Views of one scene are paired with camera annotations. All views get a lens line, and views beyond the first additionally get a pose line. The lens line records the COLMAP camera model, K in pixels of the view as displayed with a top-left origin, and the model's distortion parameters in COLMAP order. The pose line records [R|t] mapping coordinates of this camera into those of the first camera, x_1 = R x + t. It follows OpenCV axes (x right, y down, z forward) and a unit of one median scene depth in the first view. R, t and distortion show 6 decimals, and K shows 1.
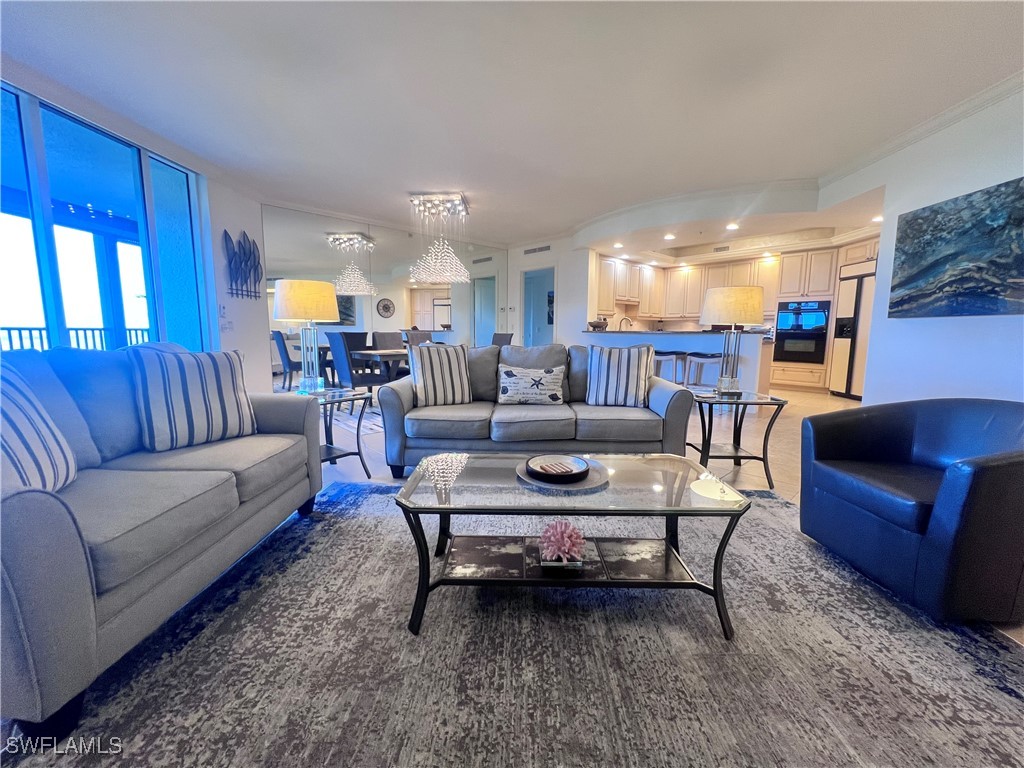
lens RADIAL K [[408.4, 0, 512.2], [0, 408.4, 387.0], [0, 0, 1]] dist [-0.003739, -0.000129]
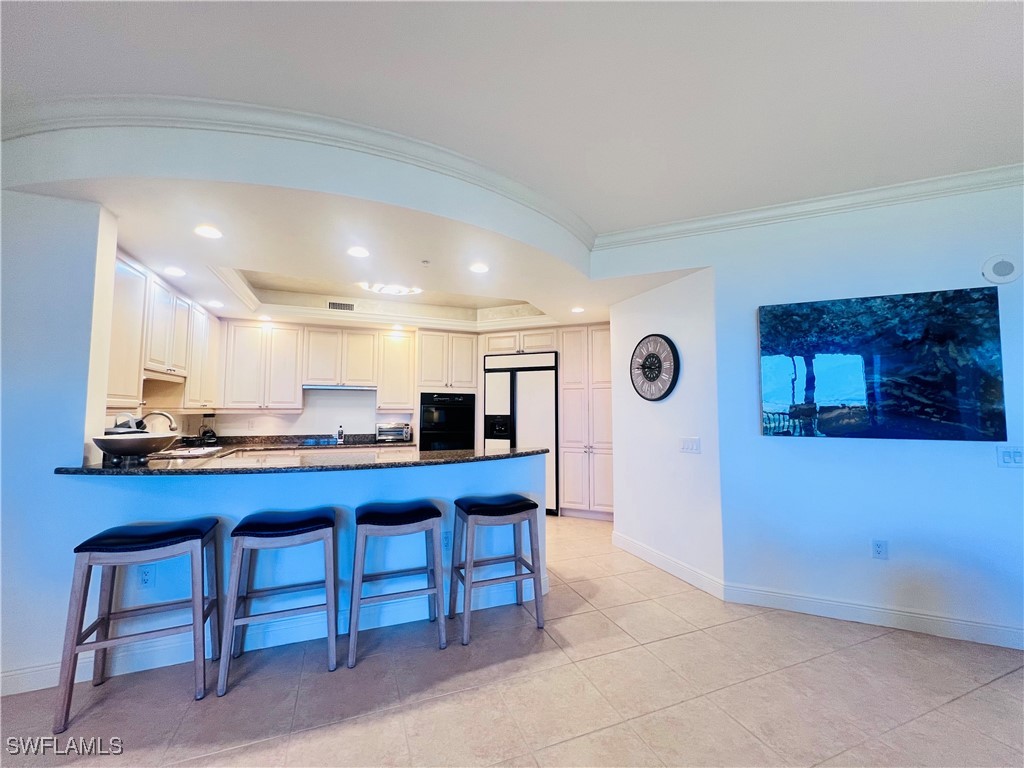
lens RADIAL K [[411.7, 0, 512.7], [0, 411.7, 381.8], [0, 0, 1]] dist [-0.003031, 0.000231]
pose [[0.366123, 0.060631, 0.928589, 0.045899], [0.126542, 0.985362, -0.114231, -0.280780], [-0.921923, 0.159328, 0.353091, 1.346453]]
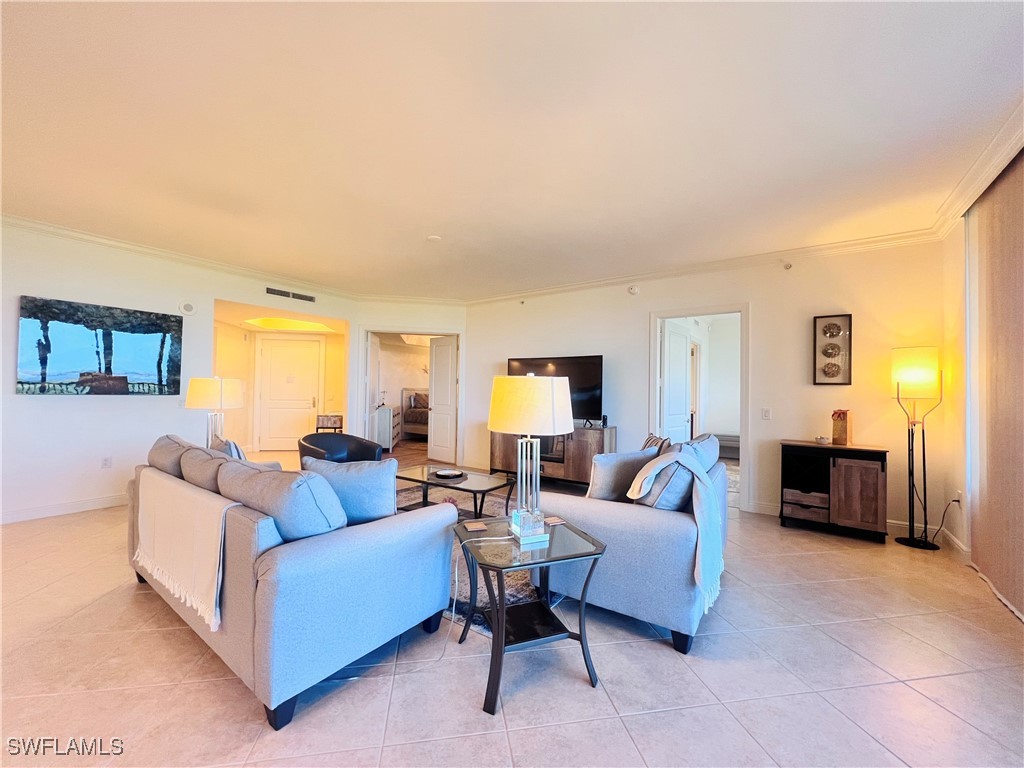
lens RADIAL K [[411.7, 0, 511.4], [0, 411.7, 380.6], [0, 0, 1]] dist [-0.003031, 0.000231]
pose [[-0.836917, -0.005857, 0.547298, -0.745270], [0.053853, 0.994210, 0.092990, -0.270400], [-0.544673, 0.107299, -0.831756, 1.376883]]
